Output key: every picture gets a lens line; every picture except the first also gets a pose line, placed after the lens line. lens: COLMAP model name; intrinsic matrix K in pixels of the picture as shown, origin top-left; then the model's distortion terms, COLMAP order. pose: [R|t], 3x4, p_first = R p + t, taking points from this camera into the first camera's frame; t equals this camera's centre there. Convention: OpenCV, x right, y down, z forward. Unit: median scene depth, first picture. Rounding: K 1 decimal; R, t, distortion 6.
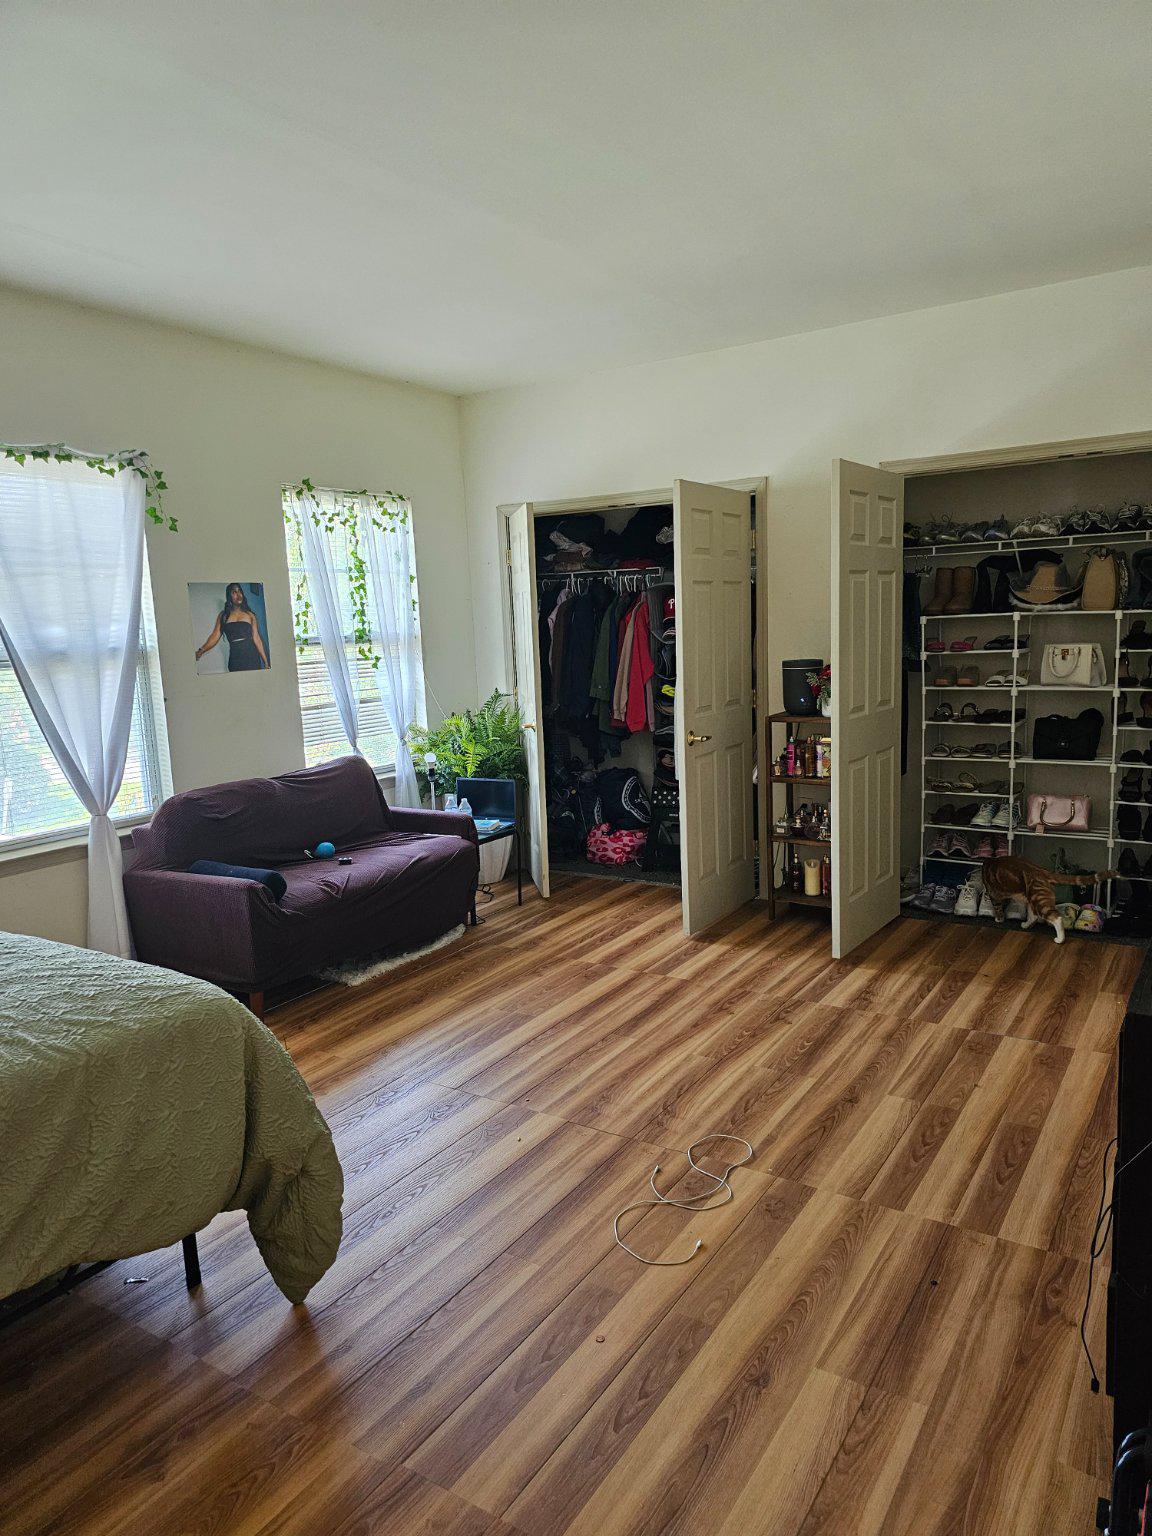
lens RADIAL K [[1024.4, 0, 596.1], [0, 1024.4, 744.6], [0, 0, 1]] dist [0.058979, -0.028083]
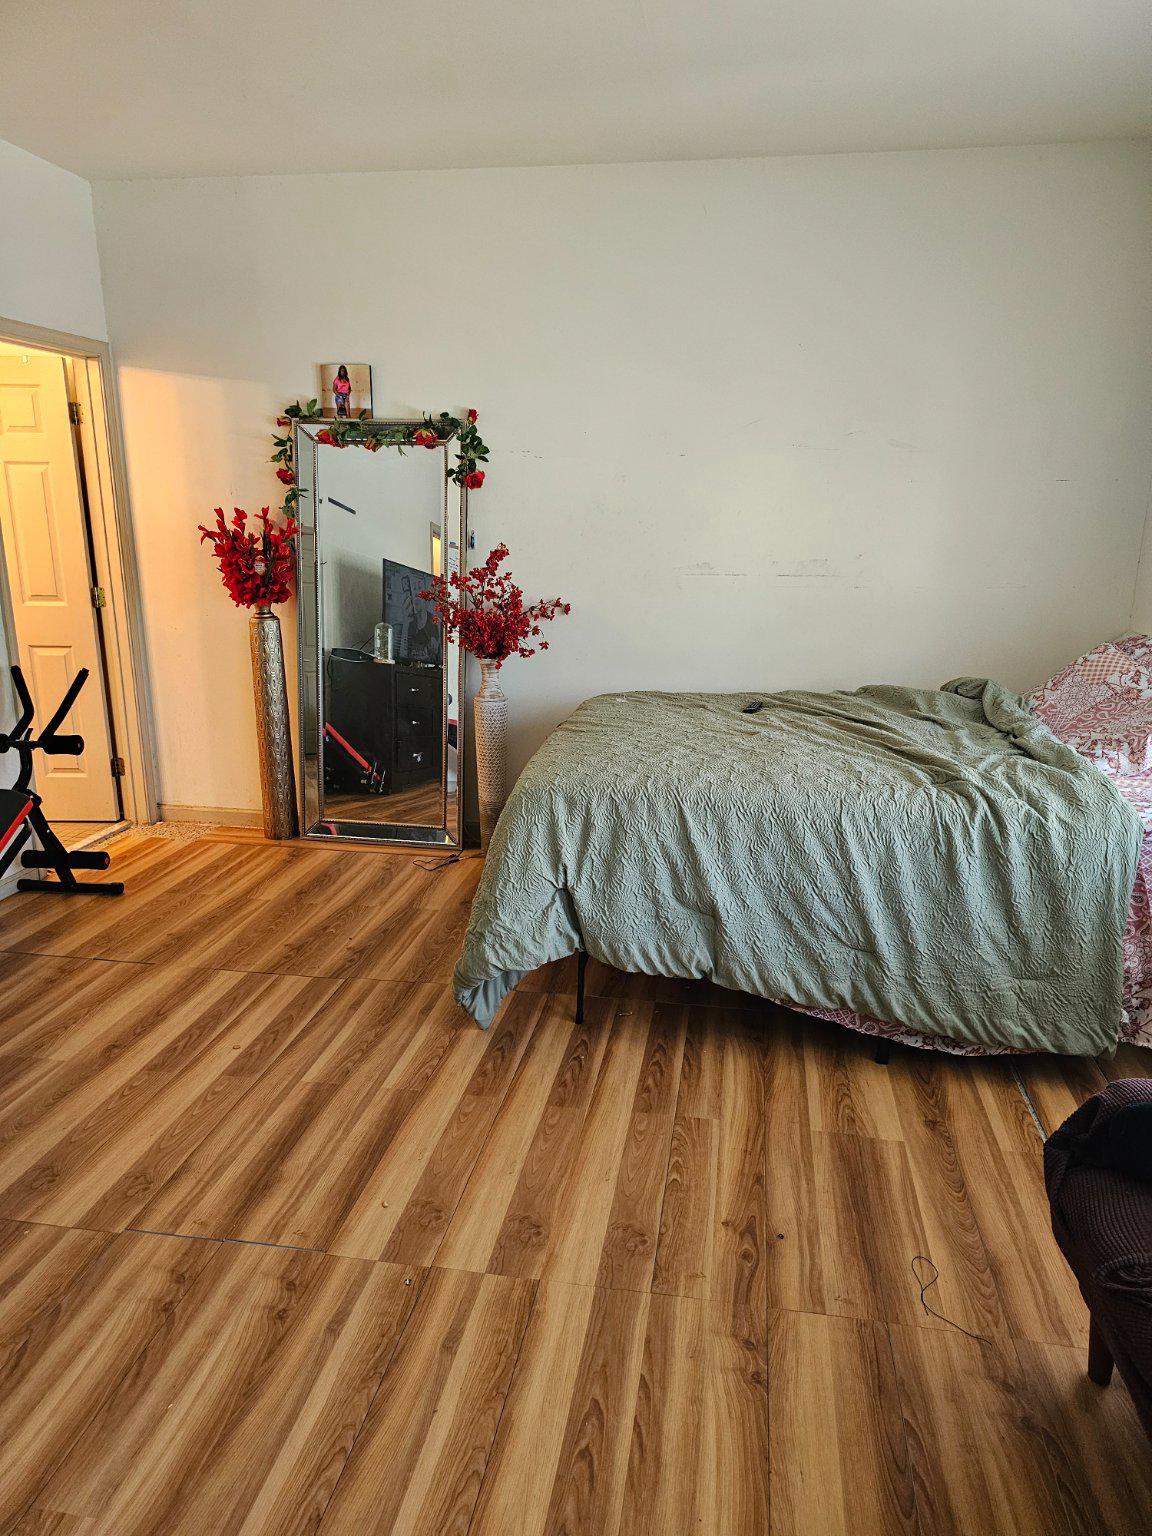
lens RADIAL K [[1033.5, 0, 603.3], [0, 1033.5, 770.2], [0, 0, 1]] dist [0.077478, -0.043261]
pose [[-0.913134, 0.128548, -0.386861, 0.030860], [-0.024898, 0.929623, 0.367669, -0.170335], [0.406898, 0.345364, -0.845670, 1.382941]]
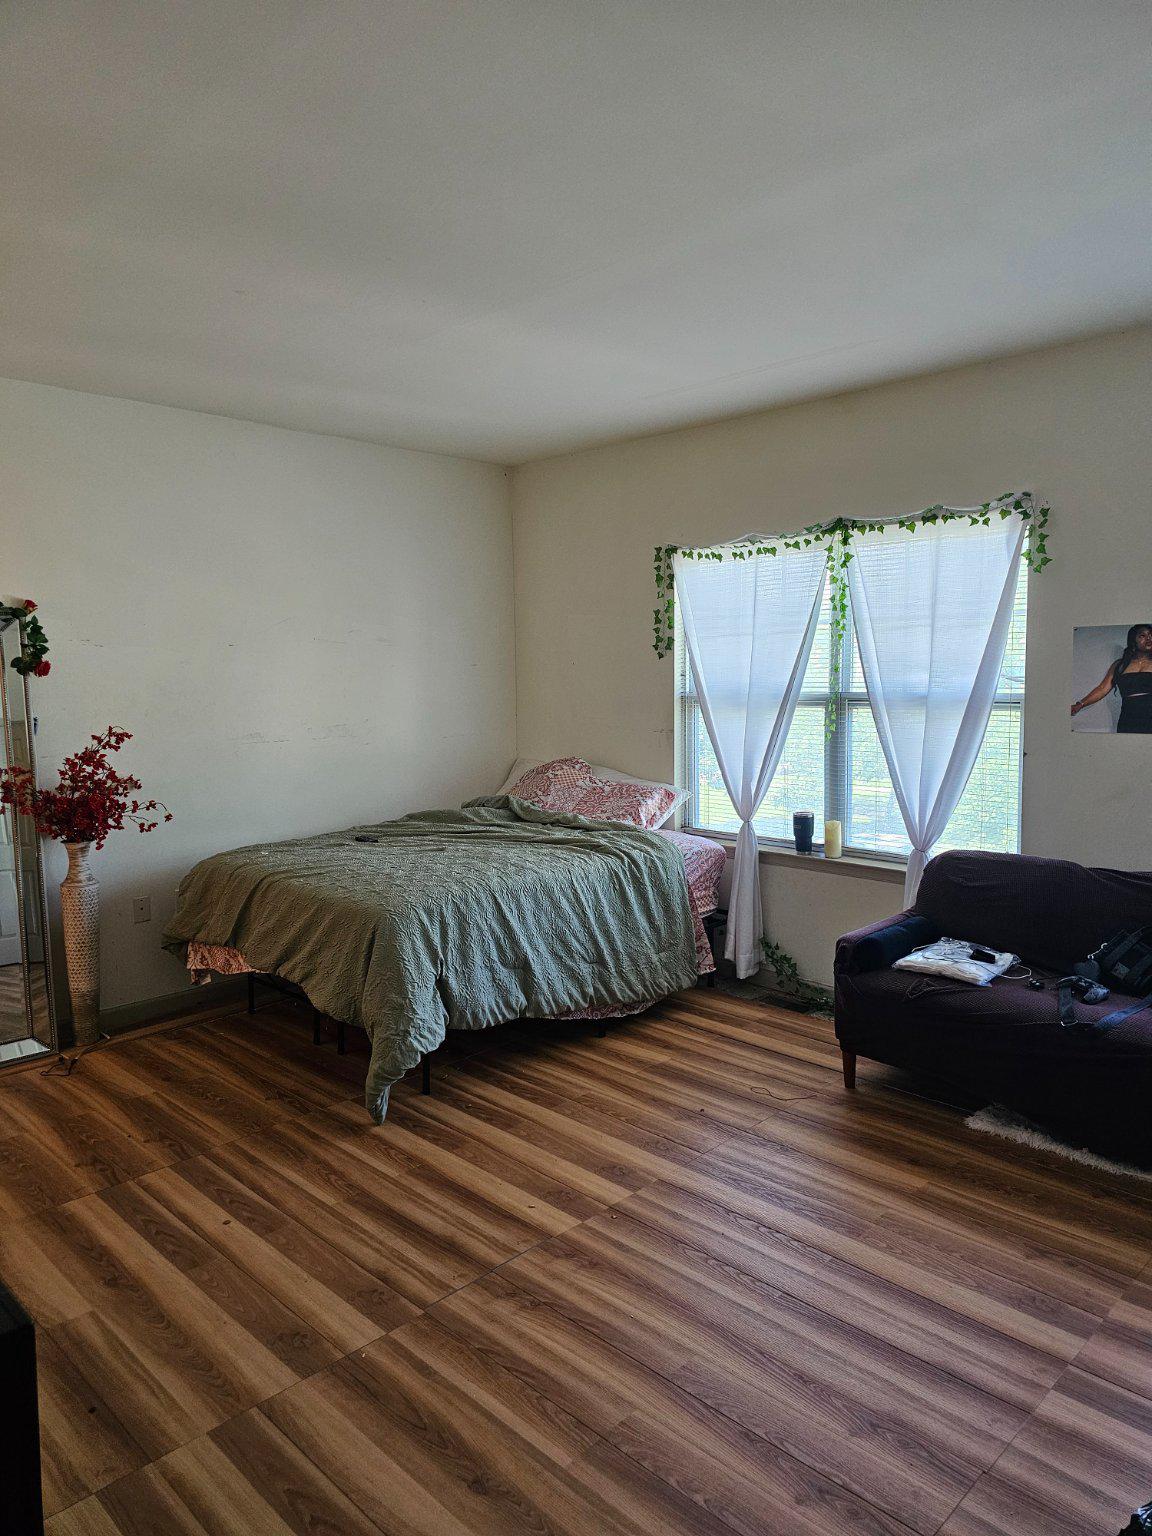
lens RADIAL K [[1024.4, 0, 596.1], [0, 1024.4, 744.6], [0, 0, 1]] dist [0.058979, -0.028083]
pose [[-0.195395, 0.114876, -0.973974, 0.731837], [-0.105191, 0.984932, 0.137271, -0.179972], [0.975067, 0.129275, -0.180367, 1.022853]]
